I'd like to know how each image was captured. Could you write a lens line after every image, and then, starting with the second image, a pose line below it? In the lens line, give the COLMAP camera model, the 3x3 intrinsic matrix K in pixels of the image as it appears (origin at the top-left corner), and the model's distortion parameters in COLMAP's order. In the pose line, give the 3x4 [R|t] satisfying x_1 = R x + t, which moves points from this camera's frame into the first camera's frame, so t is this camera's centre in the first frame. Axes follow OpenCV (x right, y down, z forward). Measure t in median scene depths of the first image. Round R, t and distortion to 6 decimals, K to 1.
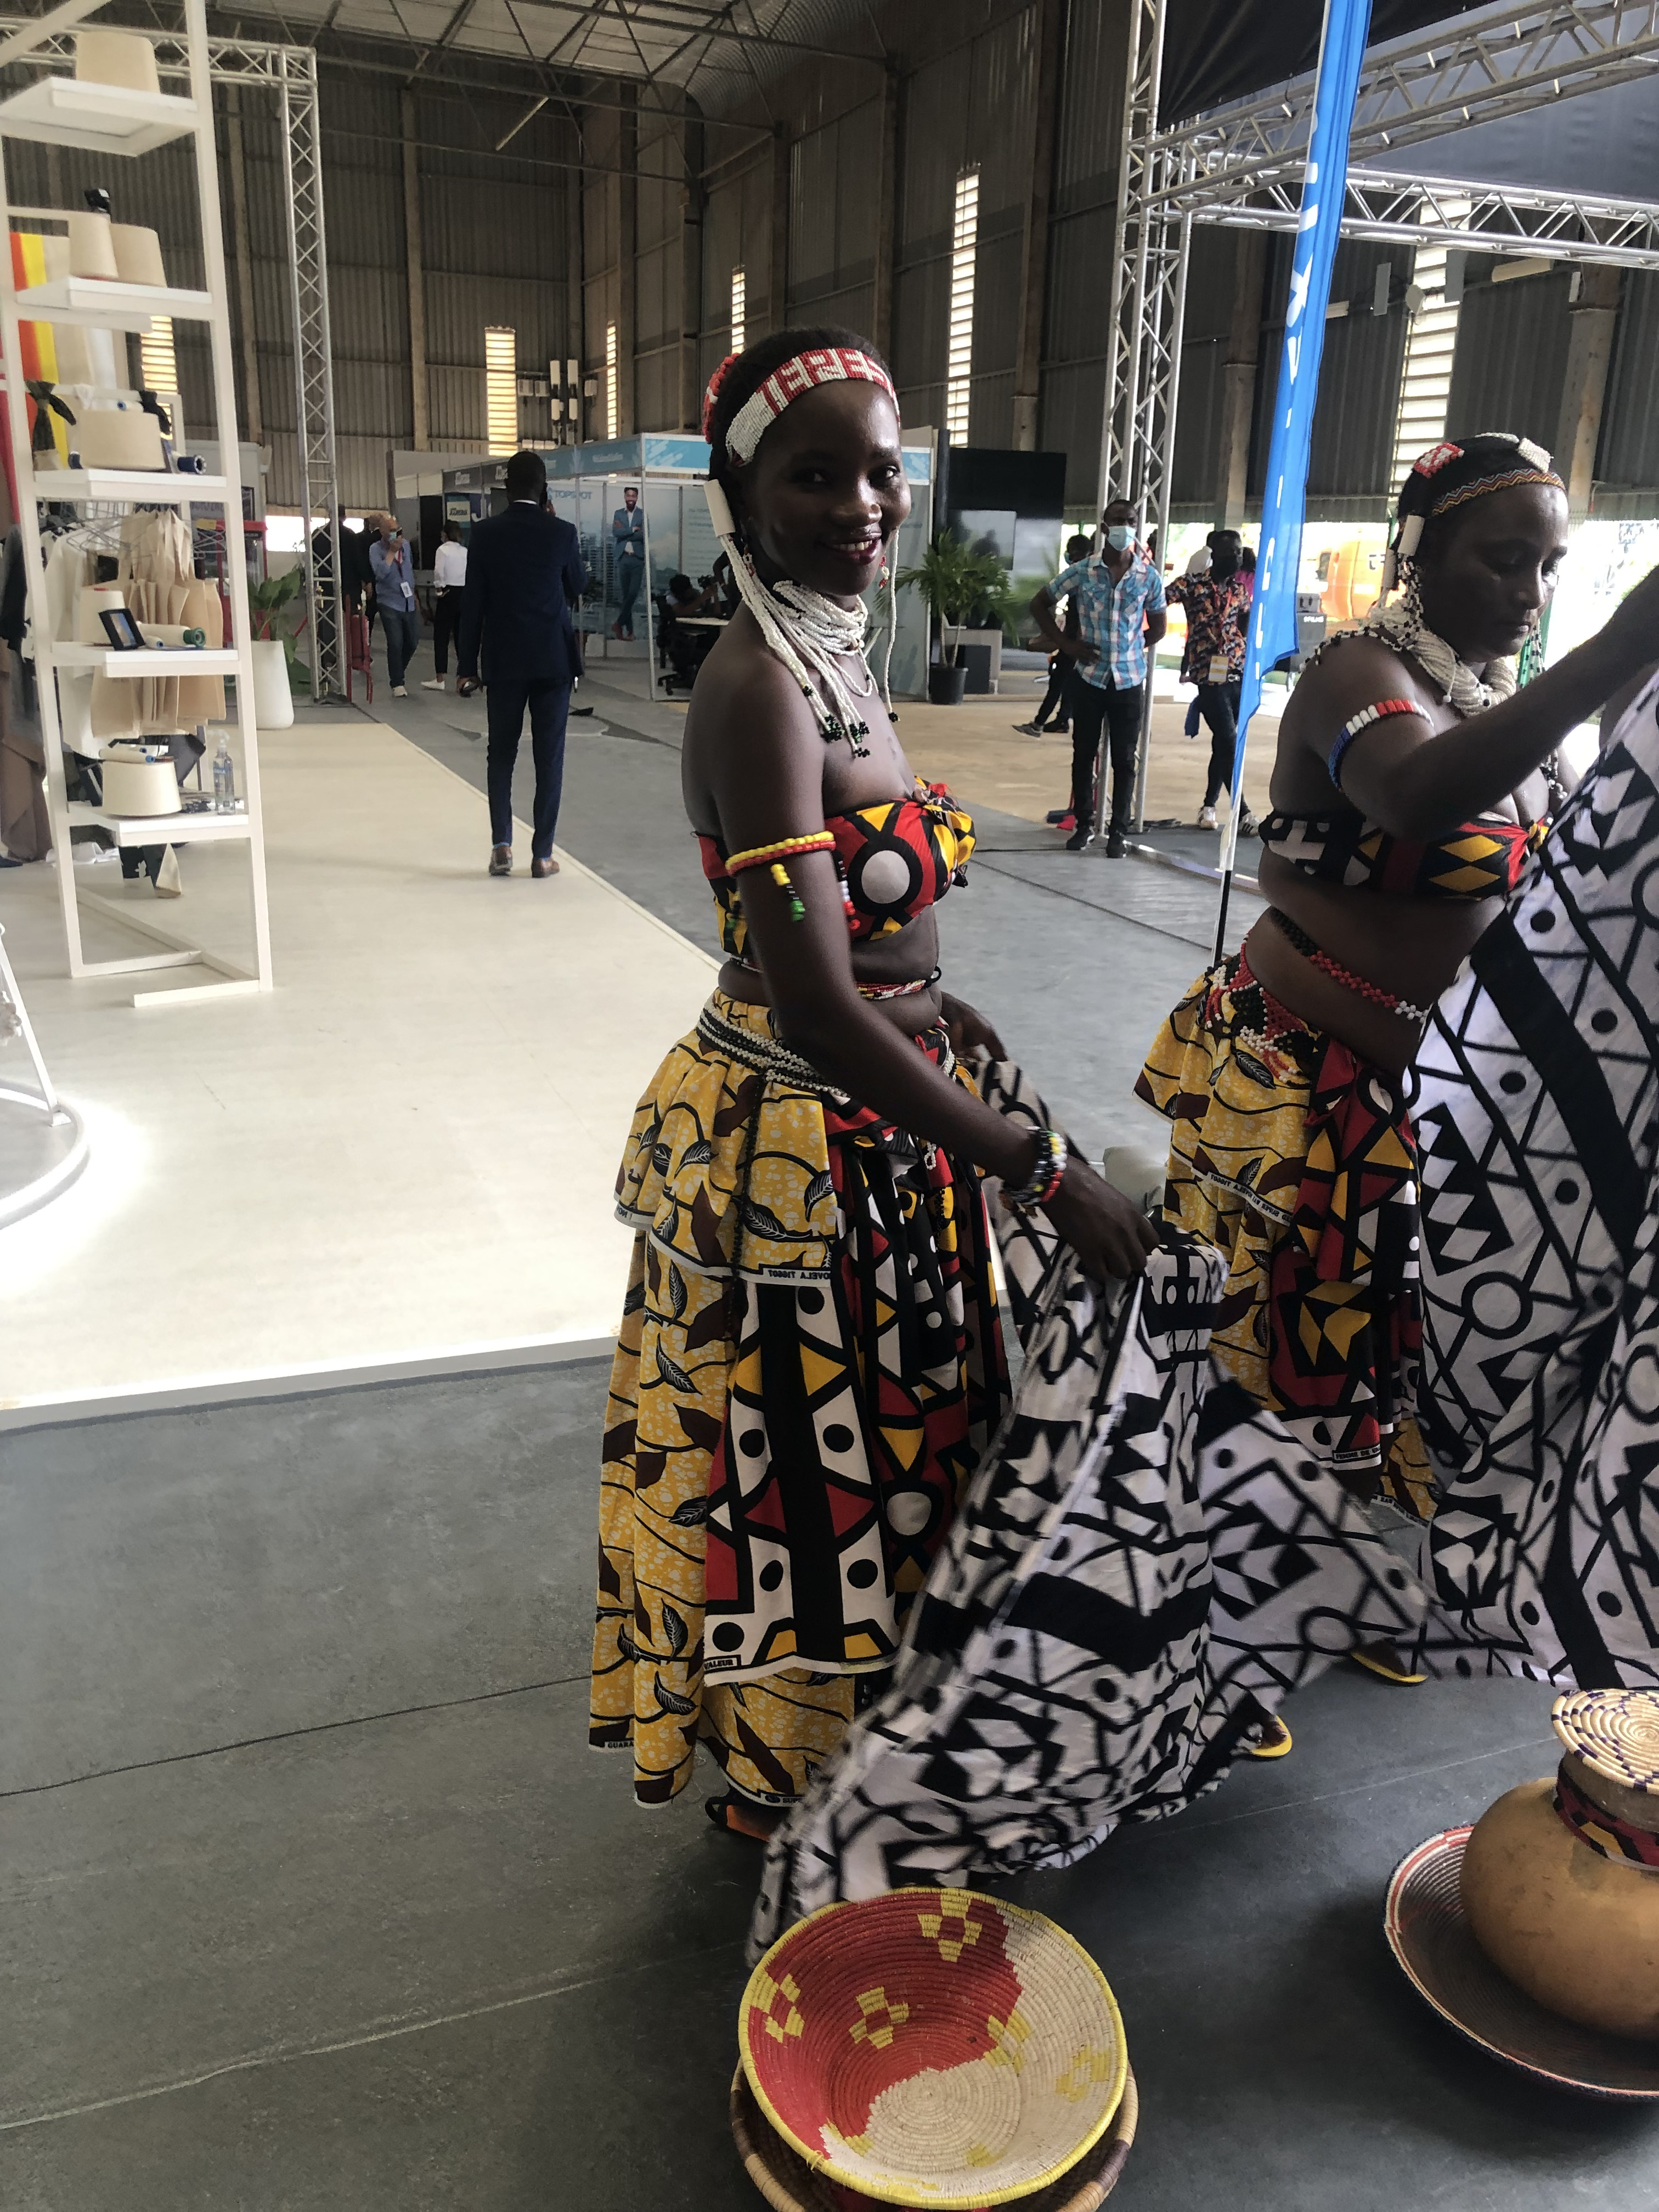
lens RADIAL K [[1670.3, 0, 829.5], [0, 1670.3, 1106.0], [0, 0, 1]] dist [0.010944, -0.064389]
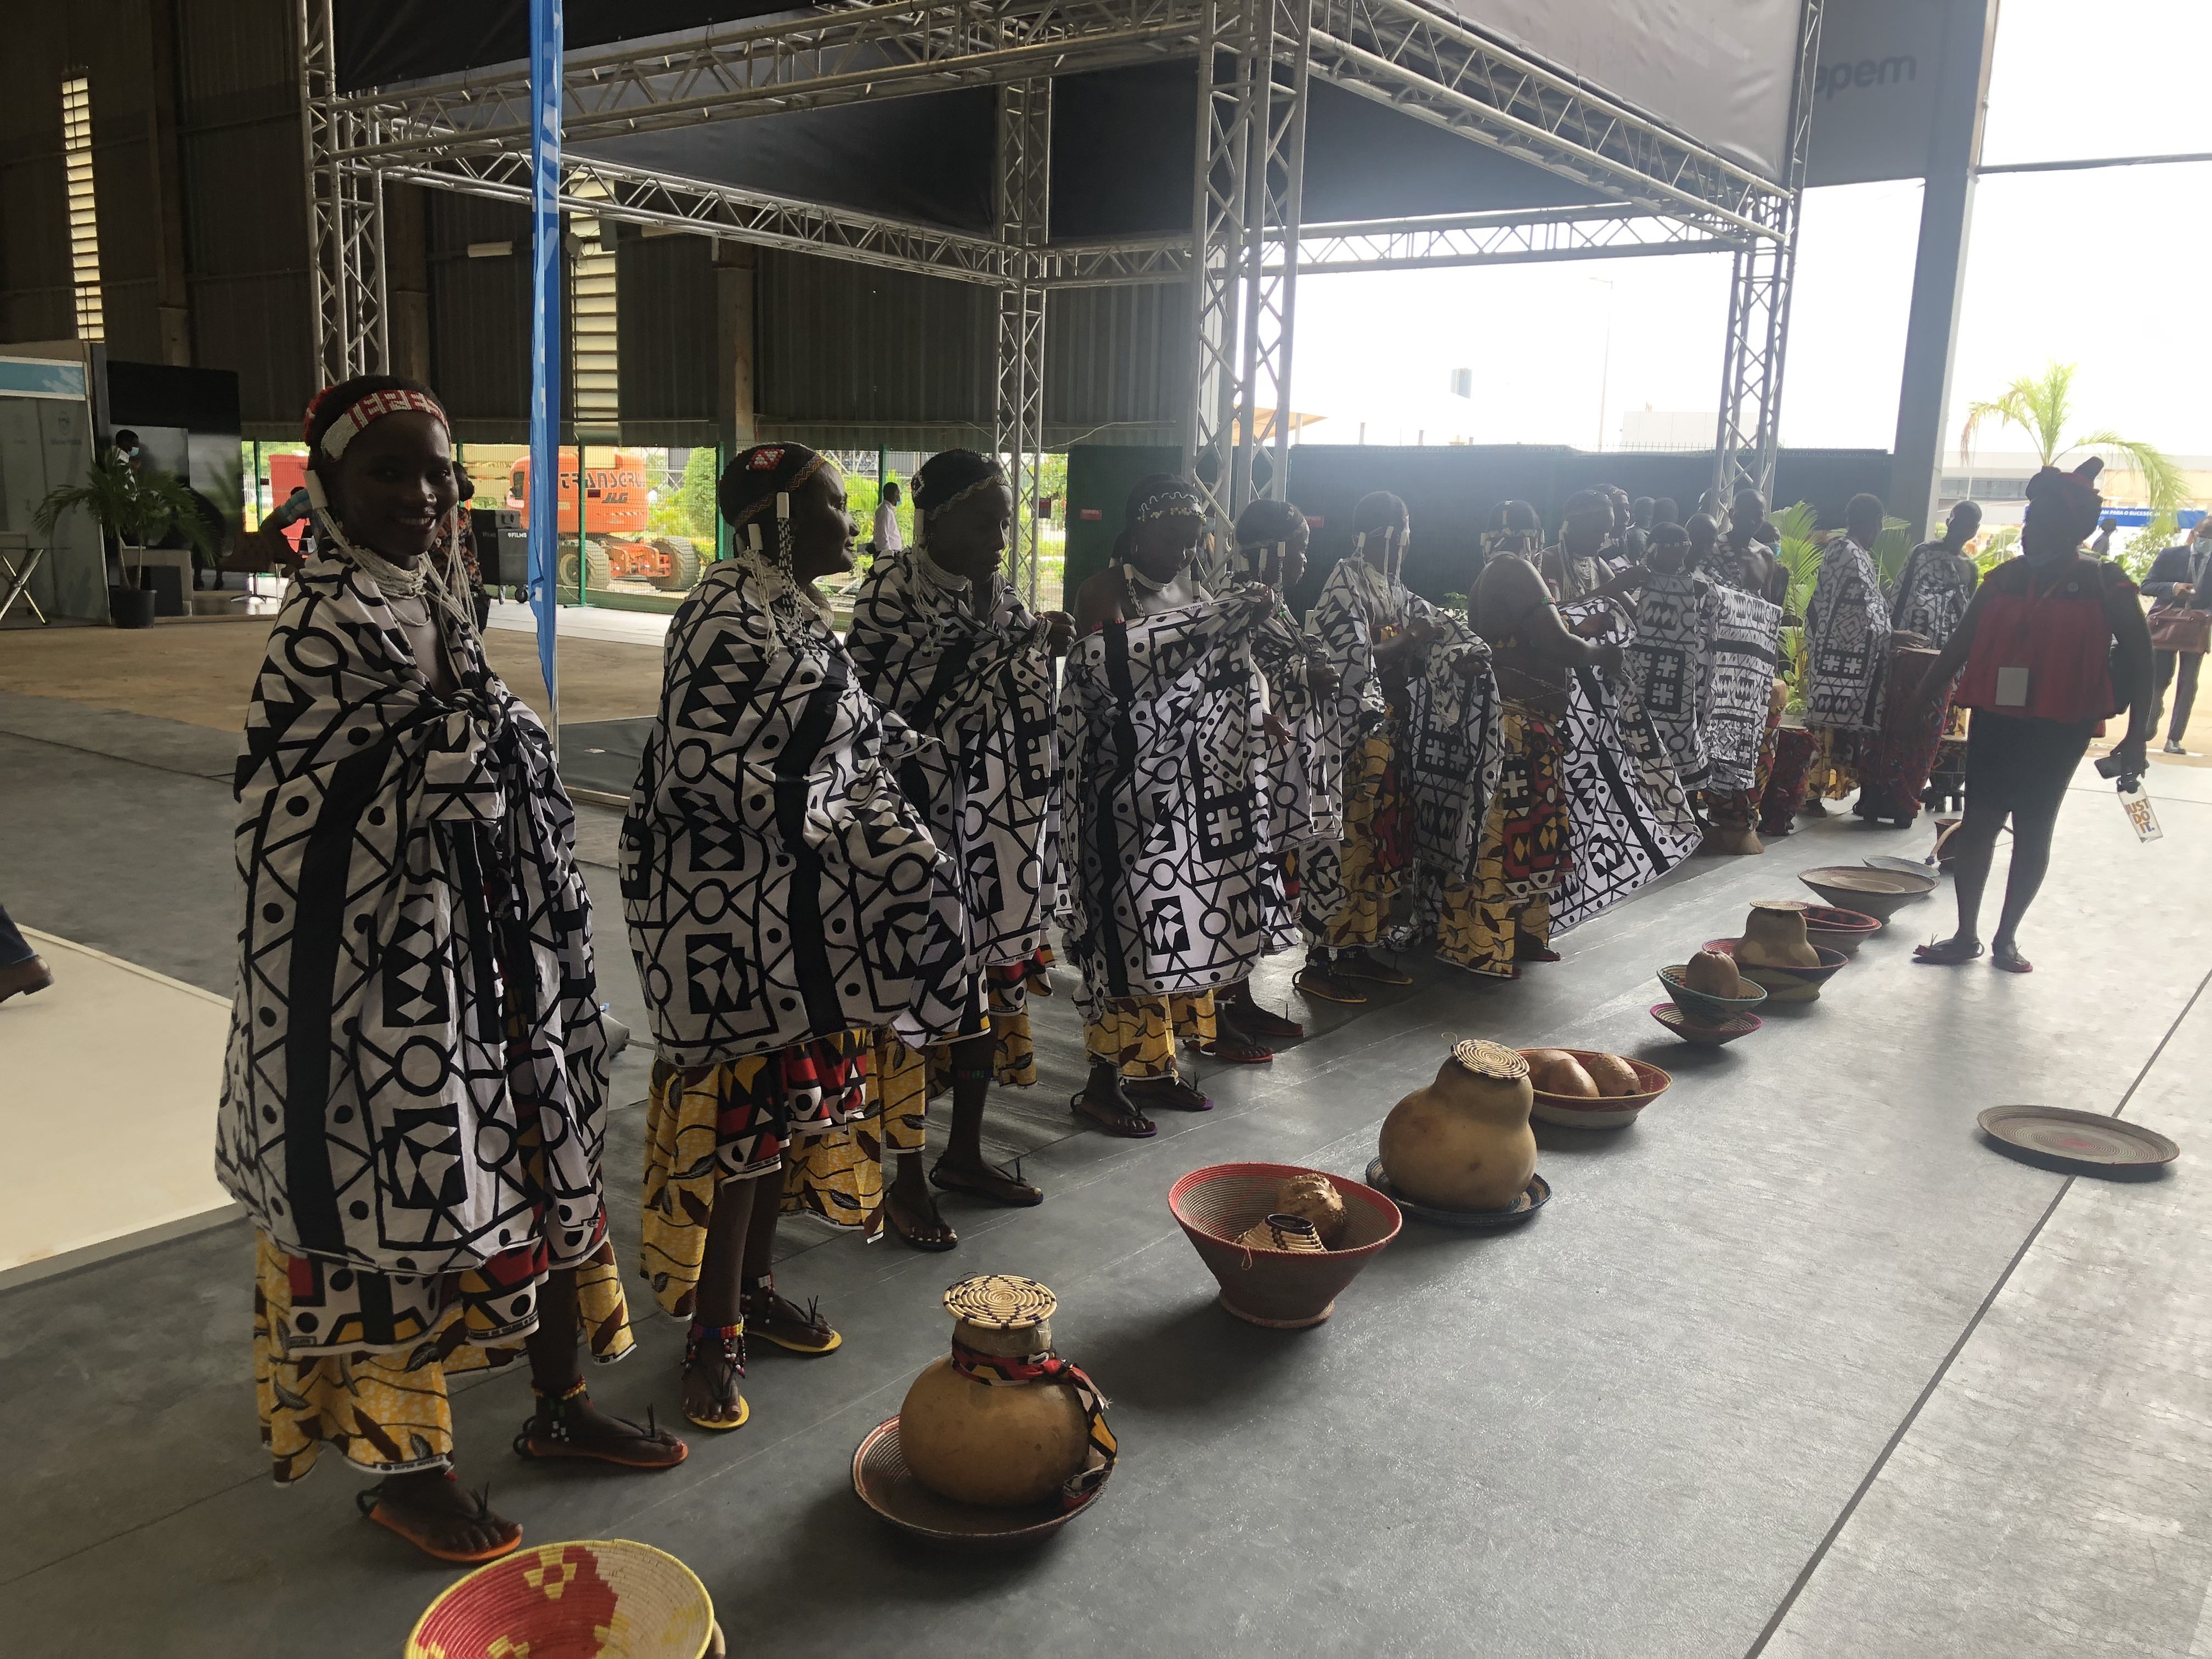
lens RADIAL K [[1773.3, 0, 1106.0], [0, 1773.3, 829.5], [0, 0, 1]] dist [0.006394, 0.000396]
pose [[0.816340, -0.110878, 0.566829, -0.098948], [0.174665, 0.982841, -0.059296, 0.033825], [-0.550528, 0.147411, 0.821699, -0.142344]]
